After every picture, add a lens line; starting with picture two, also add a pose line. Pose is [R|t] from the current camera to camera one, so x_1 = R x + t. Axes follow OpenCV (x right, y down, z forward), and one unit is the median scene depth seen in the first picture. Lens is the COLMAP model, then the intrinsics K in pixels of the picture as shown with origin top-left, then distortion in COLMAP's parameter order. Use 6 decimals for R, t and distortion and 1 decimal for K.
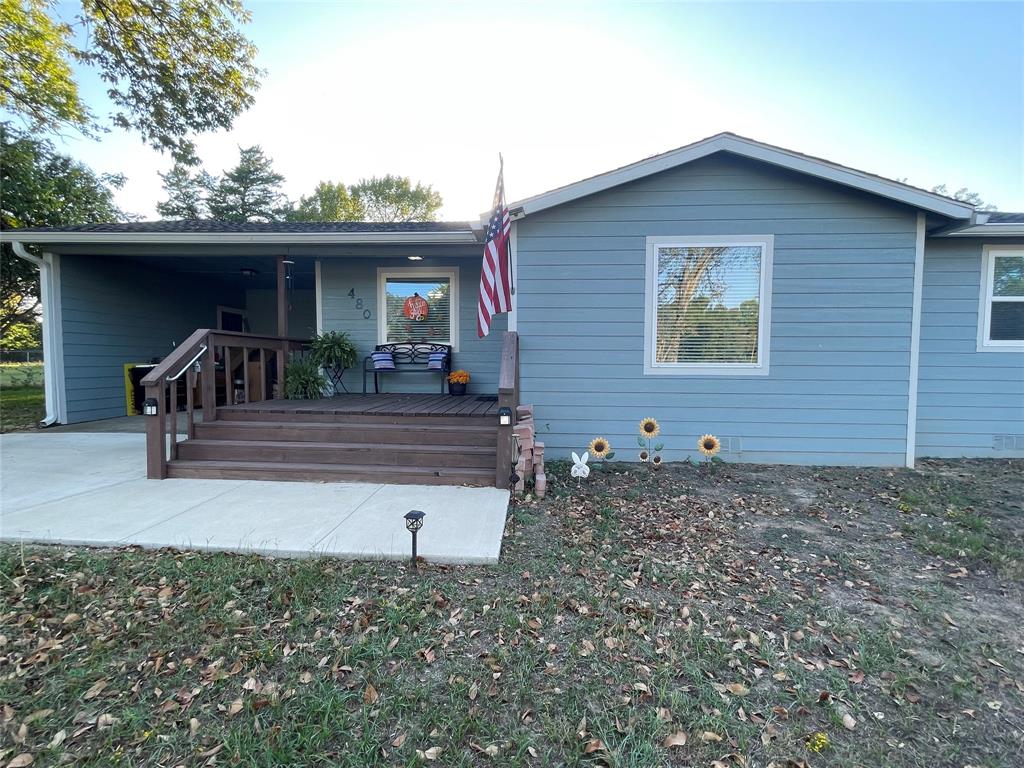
lens RADIAL K [[480.3, 0, 514.1], [0, 480.3, 384.8], [0, 0, 1]] dist [0.000749, -0.000509]
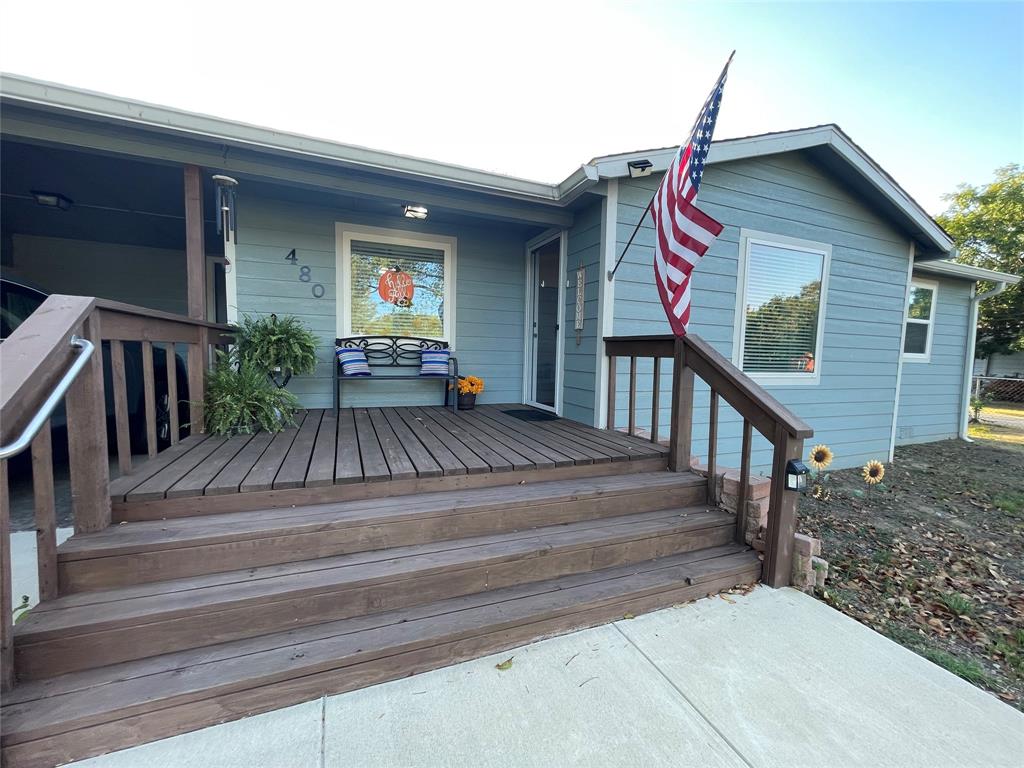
lens RADIAL K [[413.3, 0, 516.2], [0, 413.3, 383.8], [0, 0, 1]] dist [-0.001760, -0.000422]
pose [[0.902115, -0.014432, 0.431255, -0.326231], [-0.000128, 0.999432, 0.033714, -0.039908], [-0.431497, -0.030469, 0.901600, 0.384167]]
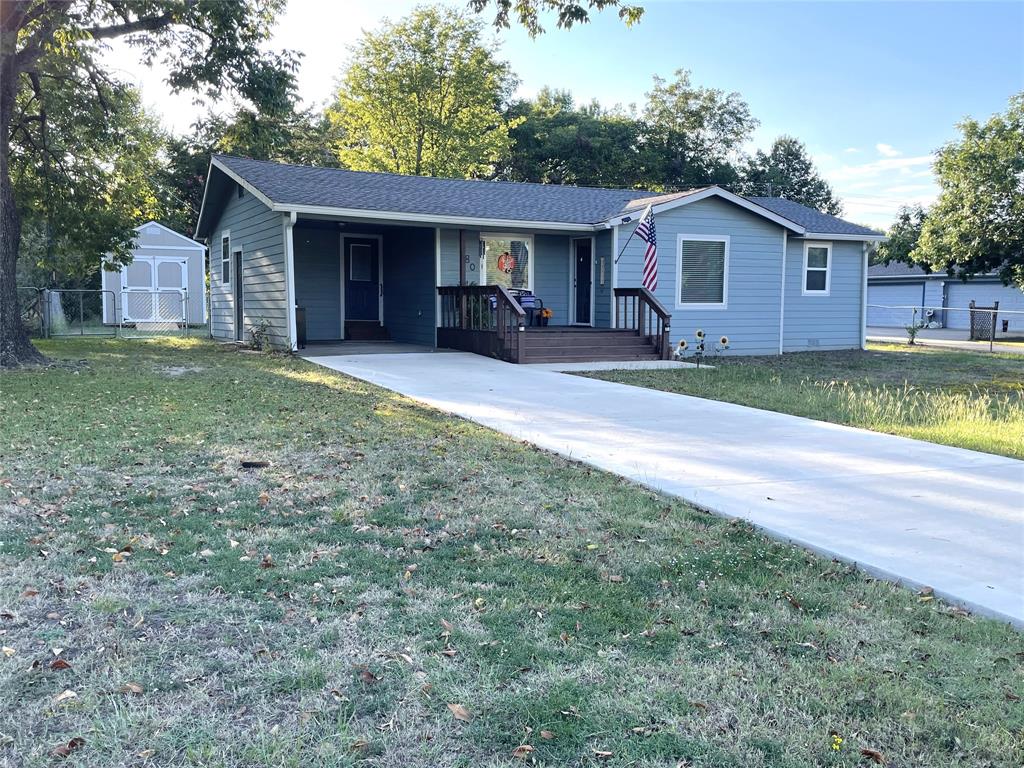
lens RADIAL K [[910.1, 0, 509.1], [0, 910.1, 389.4], [0, 0, 1]] dist [0.072698, -0.007525]
pose [[0.856686, -0.052135, 0.513196, -1.625868], [0.025039, 0.997910, 0.059578, 0.046194], [-0.515229, -0.038190, 0.856201, -1.301498]]
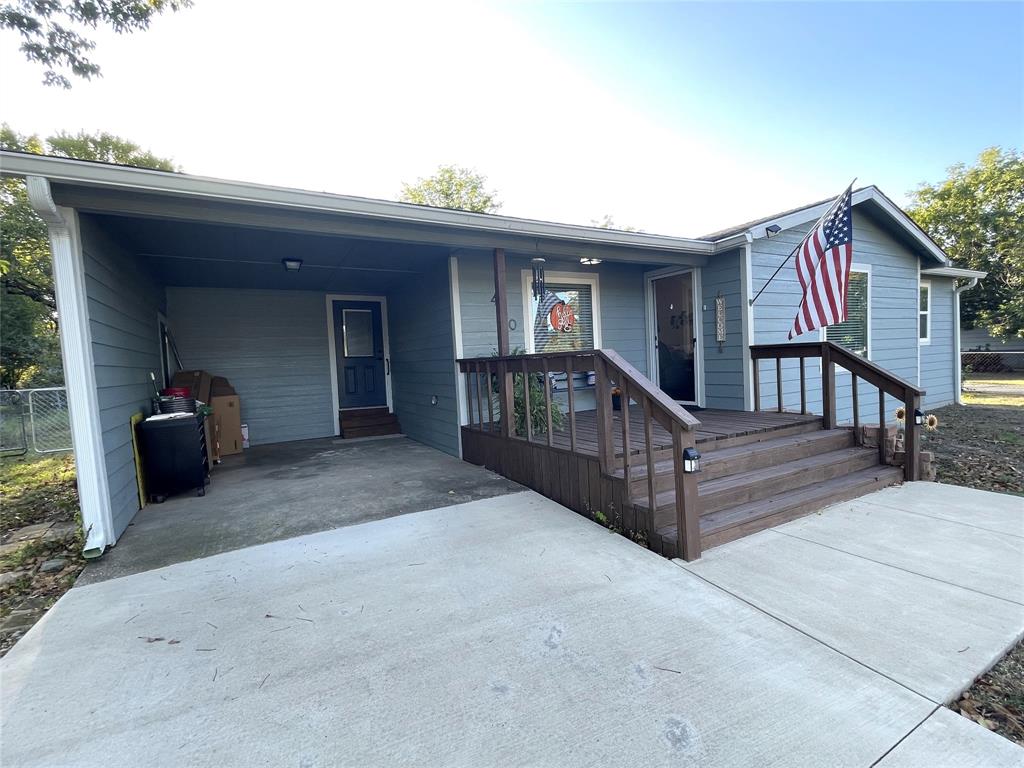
lens RADIAL K [[480.3, 0, 520.2], [0, 480.3, 384.2], [0, 0, 1]] dist [0.000749, -0.000509]
pose [[0.835898, -0.075567, 0.543658, -0.801836], [0.081810, 0.996567, 0.012733, -0.057281], [-0.542753, 0.033833, 0.839210, 0.317036]]
